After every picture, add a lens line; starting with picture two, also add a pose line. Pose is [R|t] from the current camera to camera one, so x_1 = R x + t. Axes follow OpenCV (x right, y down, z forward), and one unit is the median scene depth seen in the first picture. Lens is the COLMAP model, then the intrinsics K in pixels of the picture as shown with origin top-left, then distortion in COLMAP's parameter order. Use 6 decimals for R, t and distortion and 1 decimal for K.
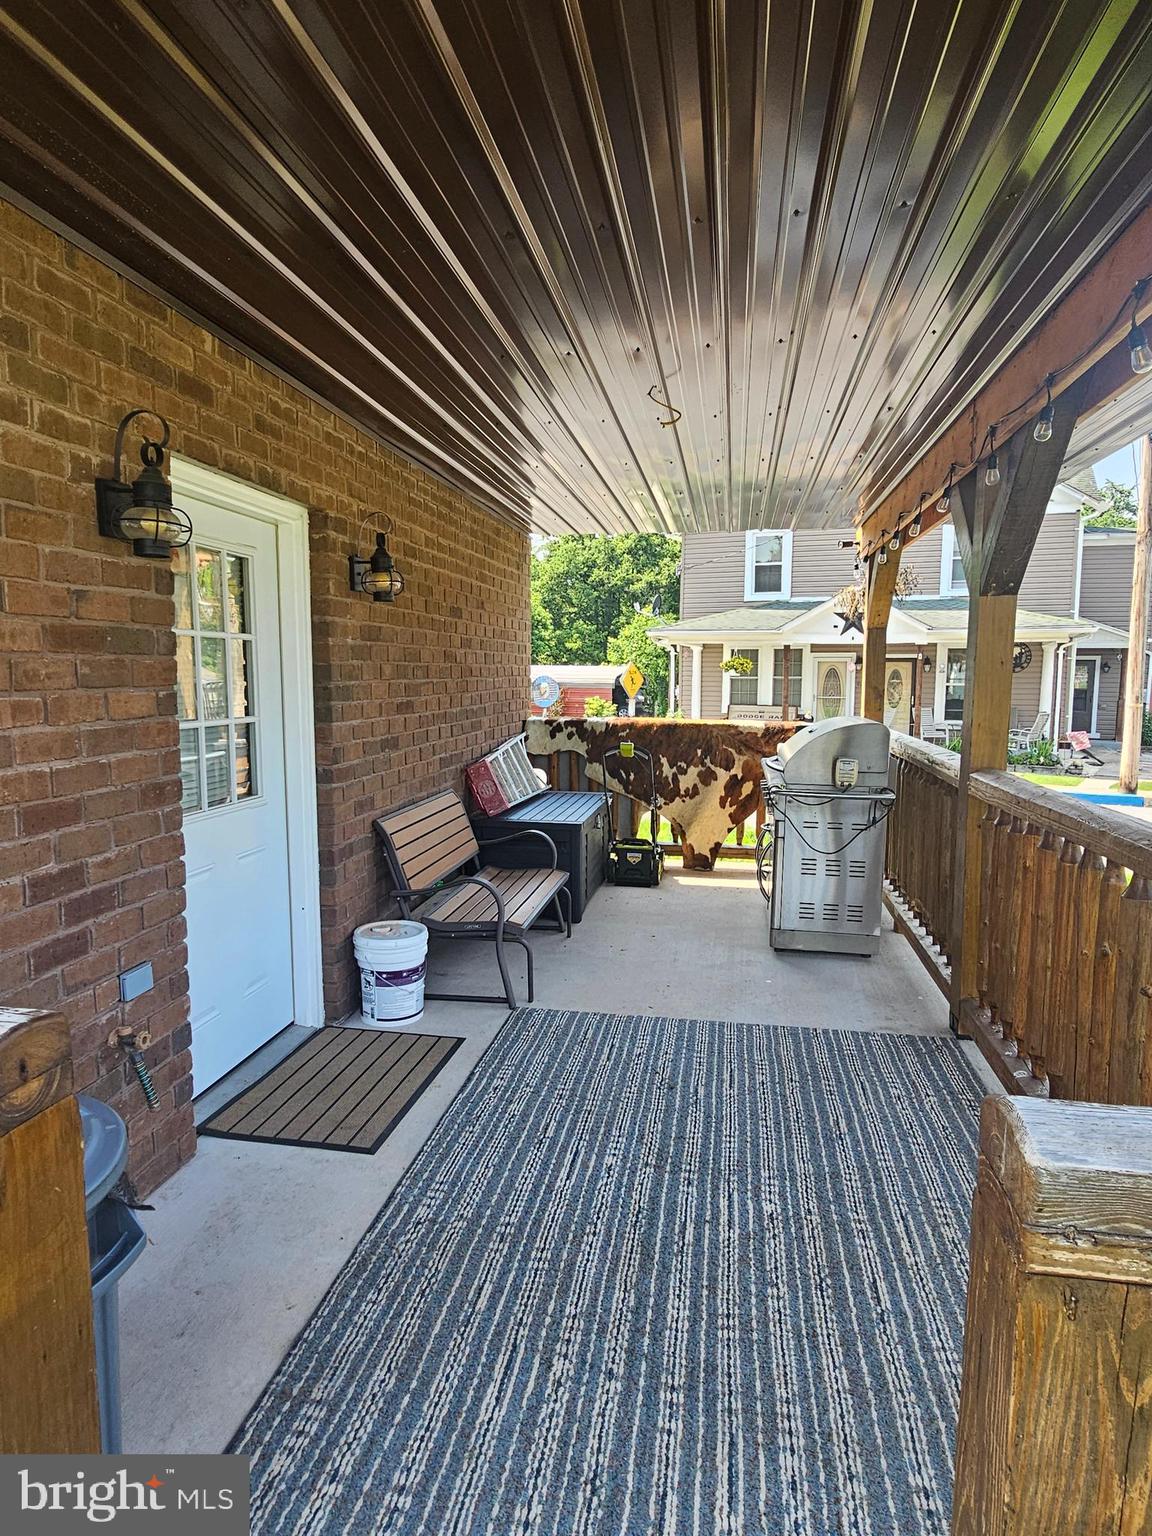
lens RADIAL K [[887.9, 0, 576.0], [0, 887.9, 775.4], [0, 0, 1]] dist [-0.004407, -0.001550]
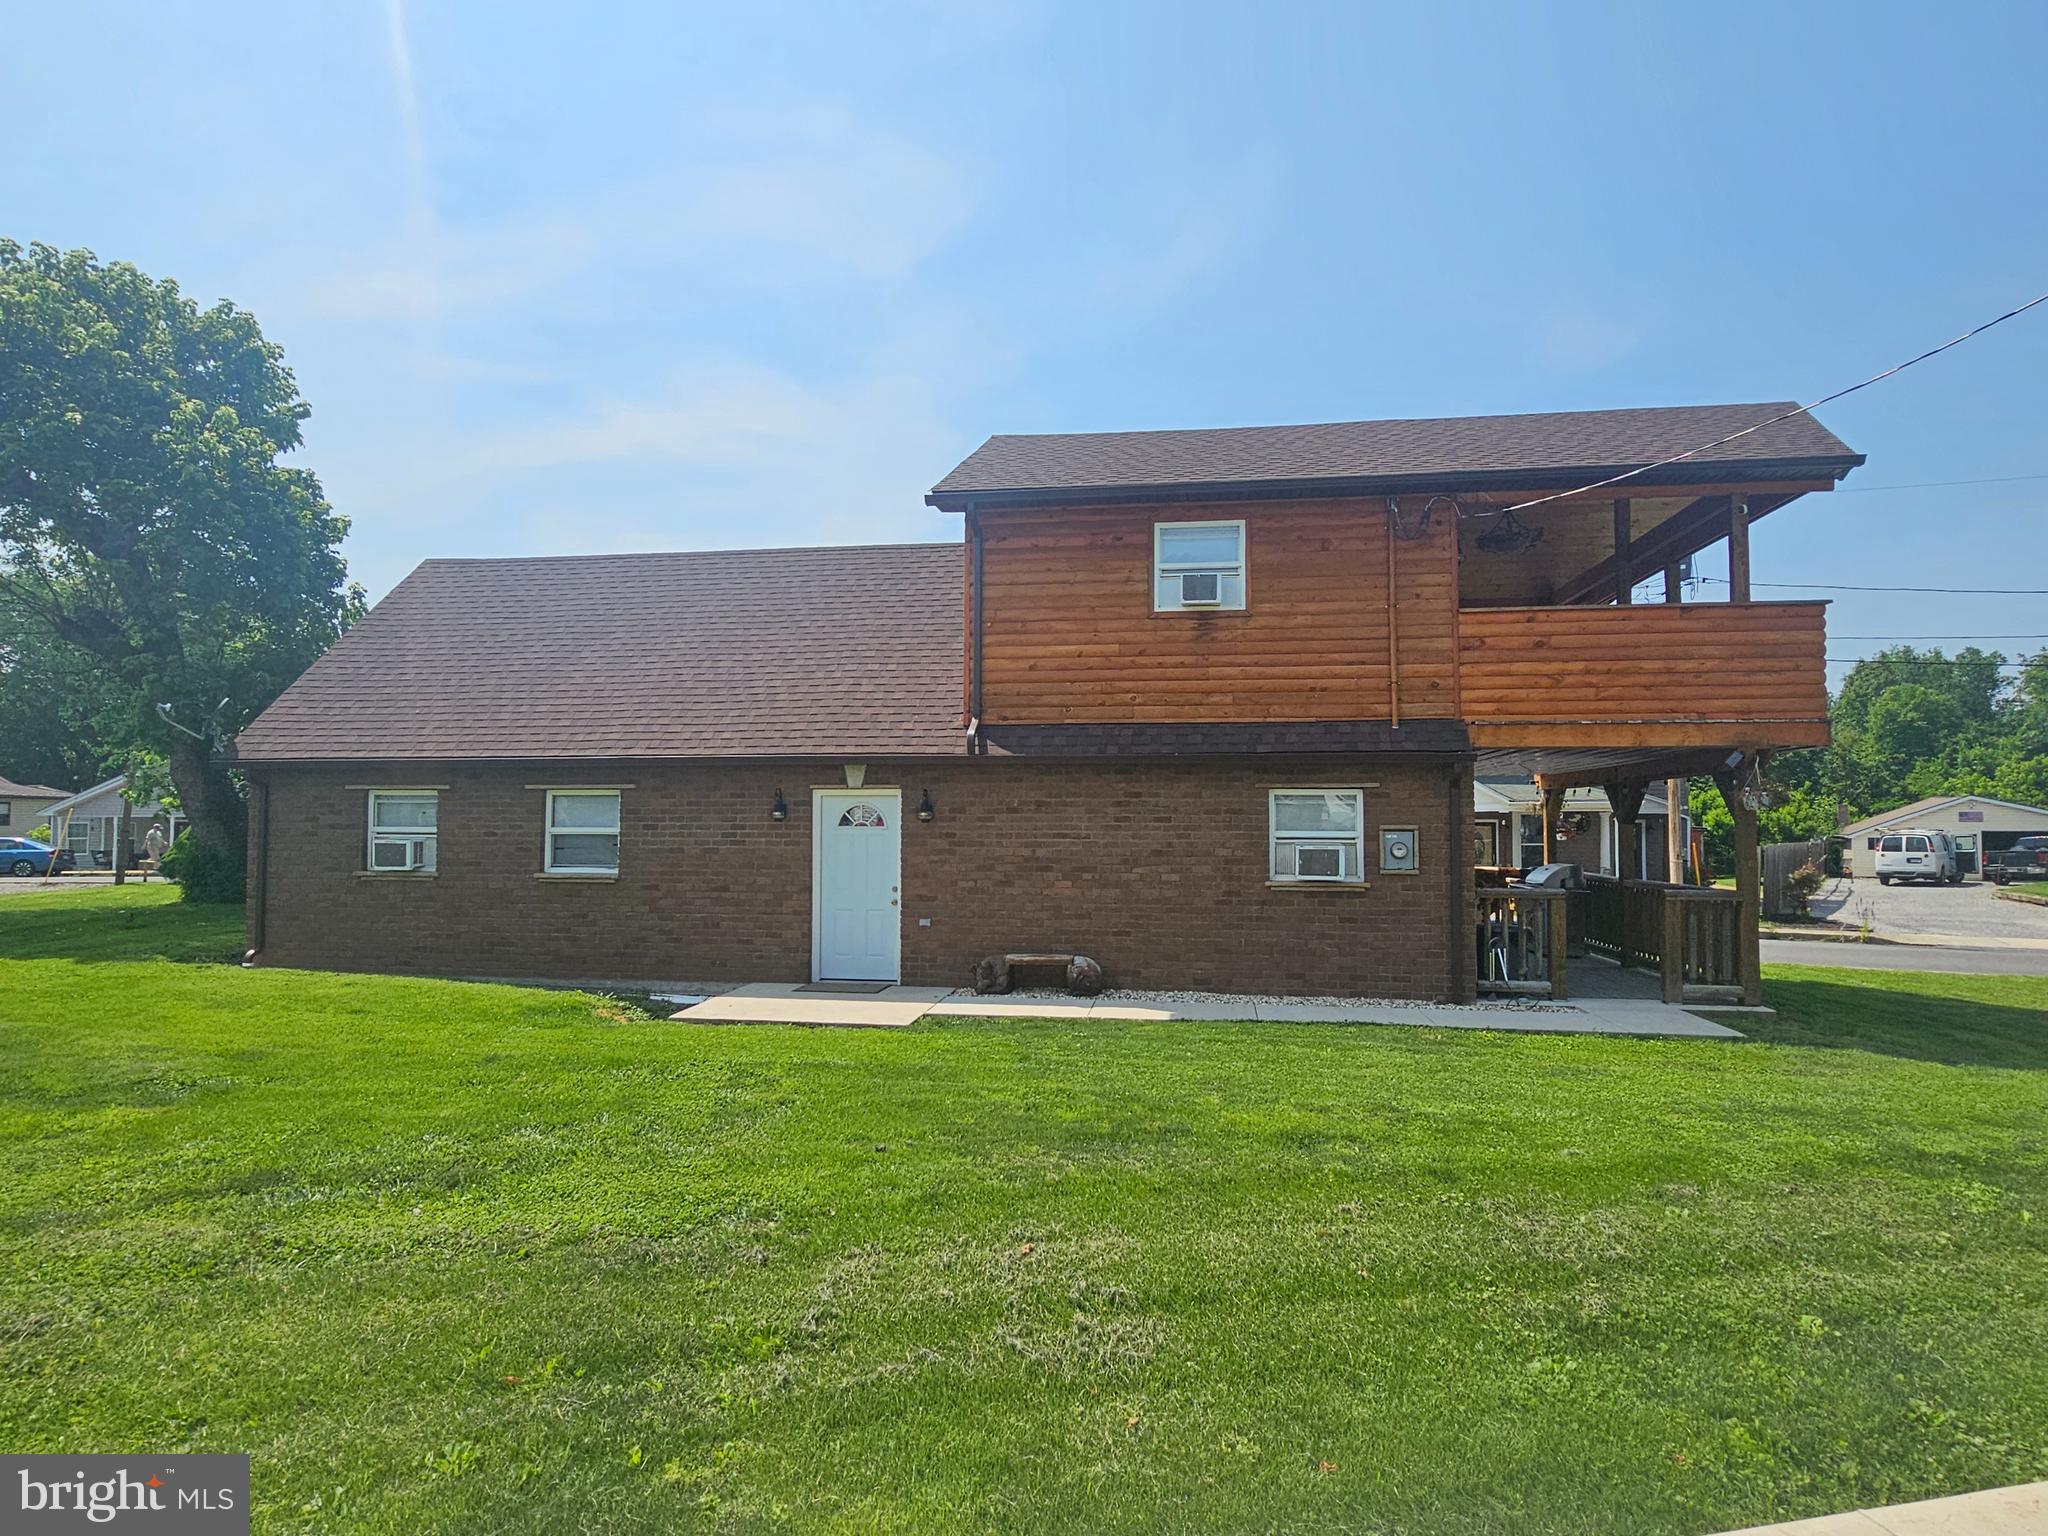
lens RADIAL K [[1126.1, 0, 1024.2], [0, 1126.1, 778.2], [0, 0, 1]] dist [0.000205, -0.000034]
pose [[0.999429, 0.002921, 0.033650, -1.227099], [0.002323, 0.987947, -0.154773, 0.171899], [-0.033697, 0.154763, 0.987377, -1.979844]]
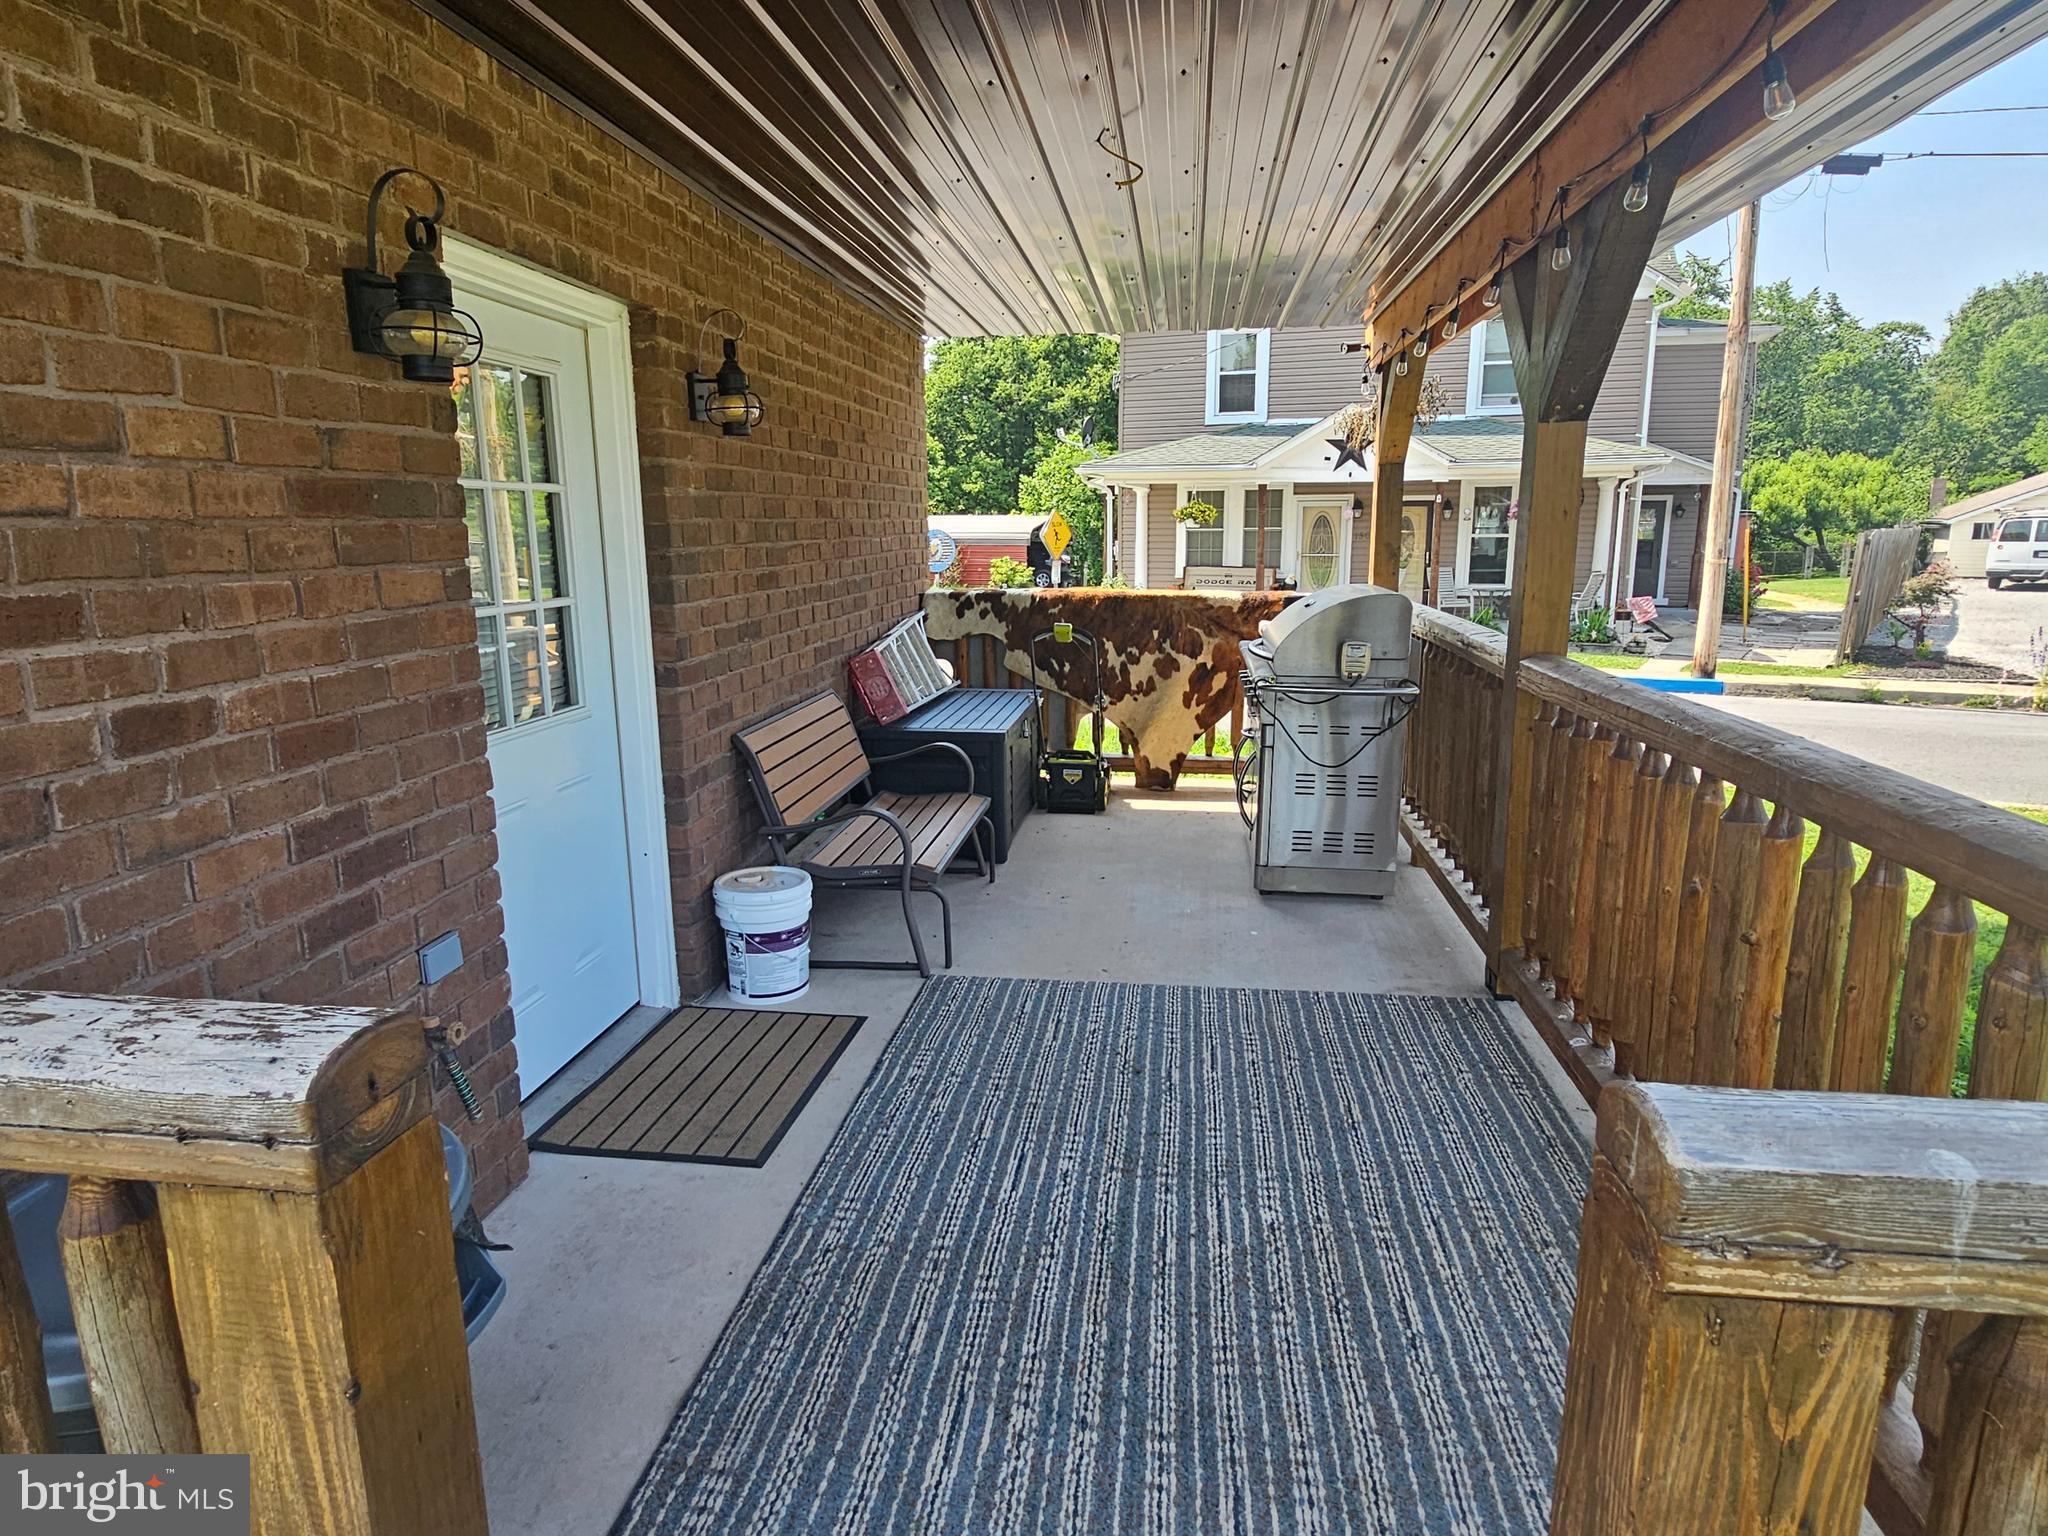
lens RADIAL K [[1183.8, 0, 1026.0], [0, 1183.8, 776.0], [0, 0, 1]] dist [-0.004407, -0.001550]
pose [[0.998967, -0.019533, 0.041030, -0.029070], [0.015536, 0.995301, 0.095579, -0.007861], [-0.042704, -0.094843, 0.994576, -0.006055]]
